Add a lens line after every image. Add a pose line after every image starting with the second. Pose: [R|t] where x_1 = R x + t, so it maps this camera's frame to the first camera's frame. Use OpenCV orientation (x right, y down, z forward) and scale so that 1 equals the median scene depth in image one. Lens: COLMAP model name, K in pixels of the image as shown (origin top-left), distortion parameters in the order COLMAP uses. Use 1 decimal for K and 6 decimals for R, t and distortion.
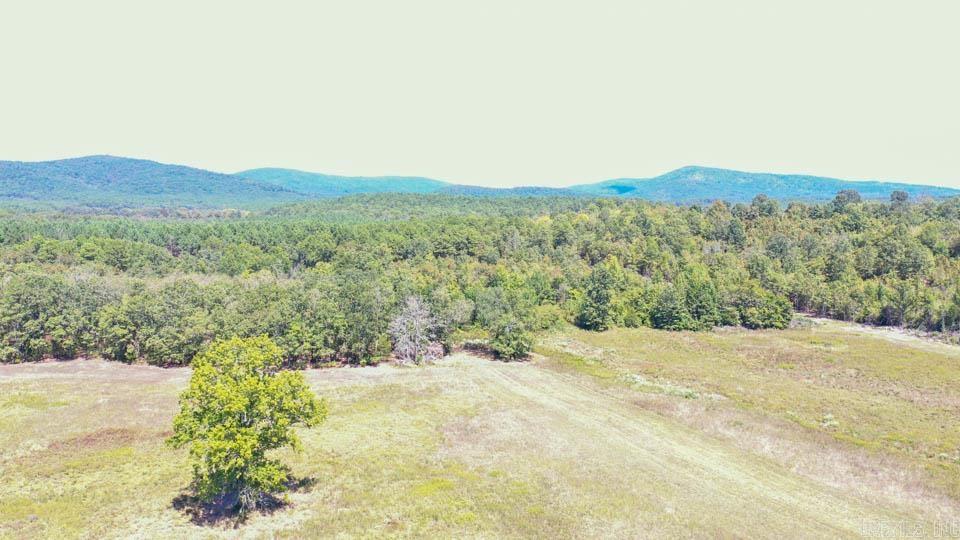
lens RADIAL K [[737.8, 0, 478.2], [0, 737.8, 278.0], [0, 0, 1]] dist [0.252067, -0.328946]
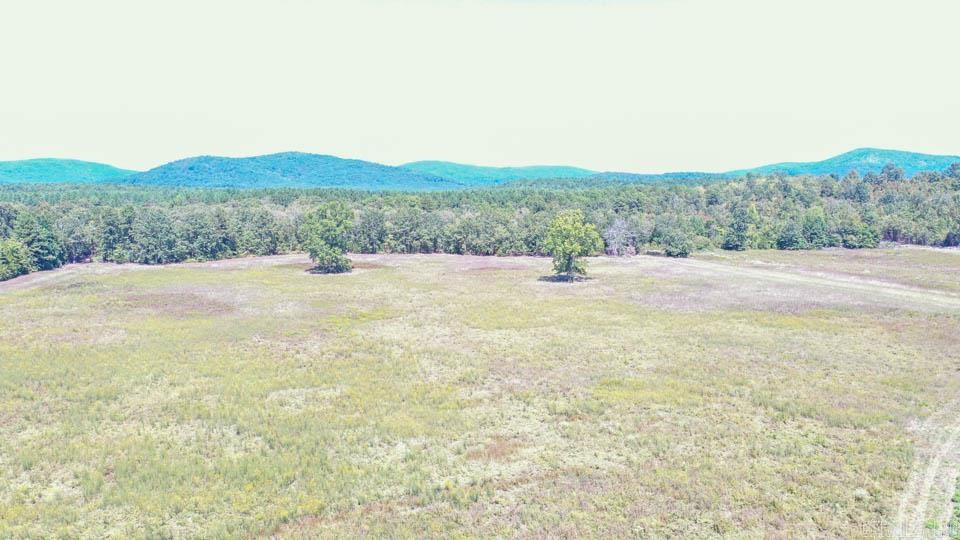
lens RADIAL K [[737.8, 0, 478.2], [0, 737.8, 278.0], [0, 0, 1]] dist [0.252067, -0.328946]
pose [[0.981833, 0.015459, -0.189114, -0.061480], [-0.013020, 0.999815, 0.014134, 0.111614], [0.189297, -0.011415, 0.981853, -0.585062]]
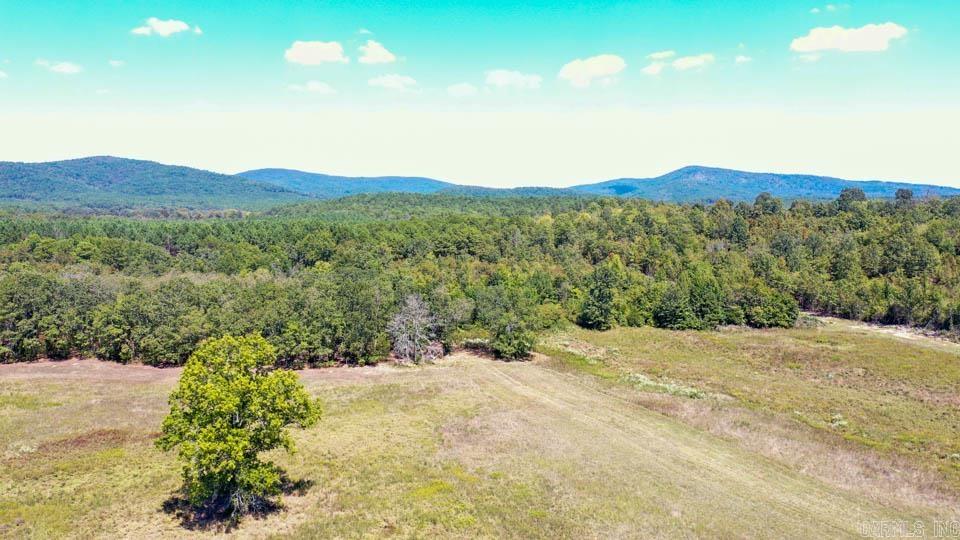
lens RADIAL K [[737.8, 0, 478.2], [0, 737.8, 278.0], [0, 0, 1]] dist [0.252067, -0.328946]
pose [[0.999997, -0.001353, -0.002026, 0.001142], [0.001352, 0.999999, -0.000805, 0.002637], [0.002027, 0.000803, 0.999998, 0.013236]]
